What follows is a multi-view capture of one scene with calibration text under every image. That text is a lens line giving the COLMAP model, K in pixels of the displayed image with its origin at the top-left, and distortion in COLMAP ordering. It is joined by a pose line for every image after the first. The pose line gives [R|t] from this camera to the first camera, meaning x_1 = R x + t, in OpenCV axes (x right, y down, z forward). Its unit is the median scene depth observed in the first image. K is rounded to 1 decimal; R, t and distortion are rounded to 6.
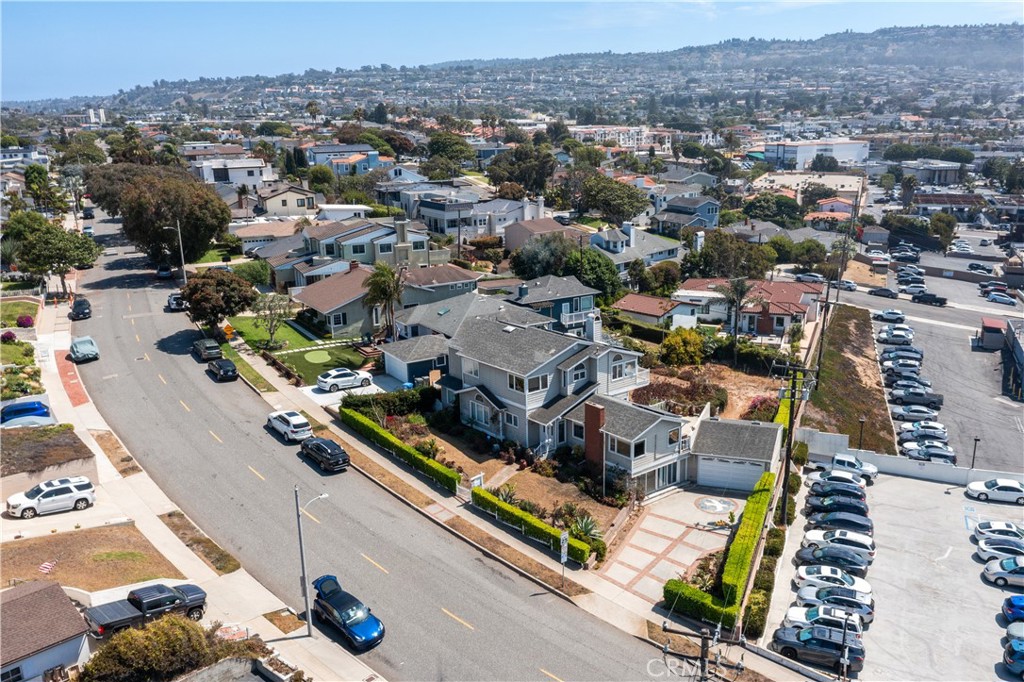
lens RADIAL K [[820.6, 0, 512.4], [0, 820.6, 339.9], [0, 0, 1]] dist [-0.003713, -0.002697]
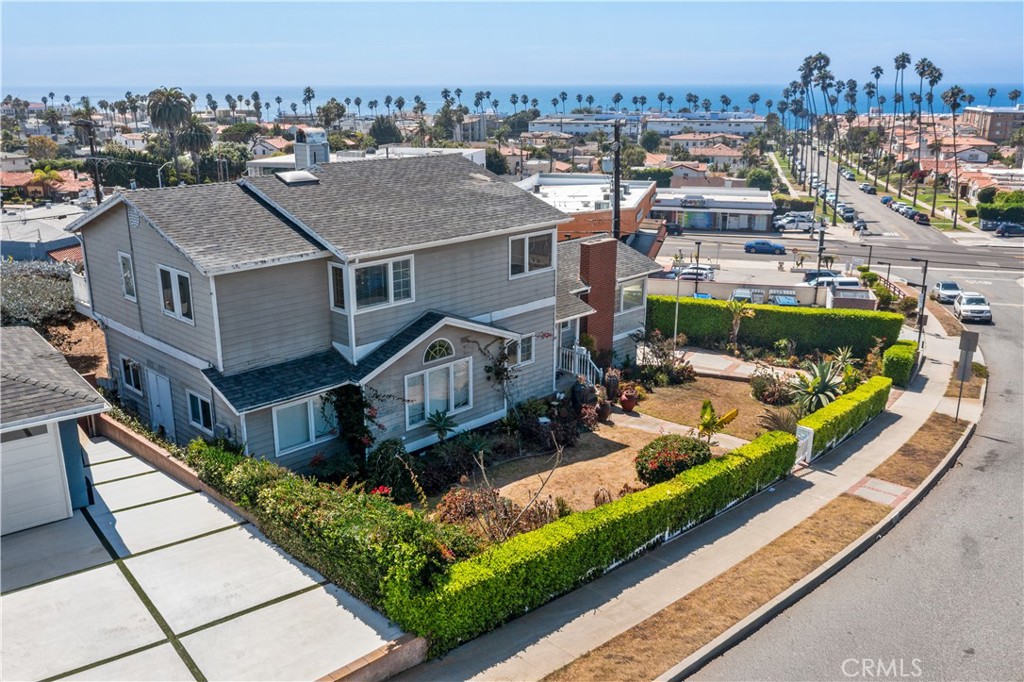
lens RADIAL K [[880.3, 0, 511.7], [0, 880.3, 339.9], [0, 0, 1]] dist [-0.003387, 0.004354]
pose [[-0.040509, -0.289838, 0.956218, -0.469907], [0.278502, 0.915802, 0.289386, -0.038520], [-0.959581, 0.278031, 0.043622, 1.115244]]
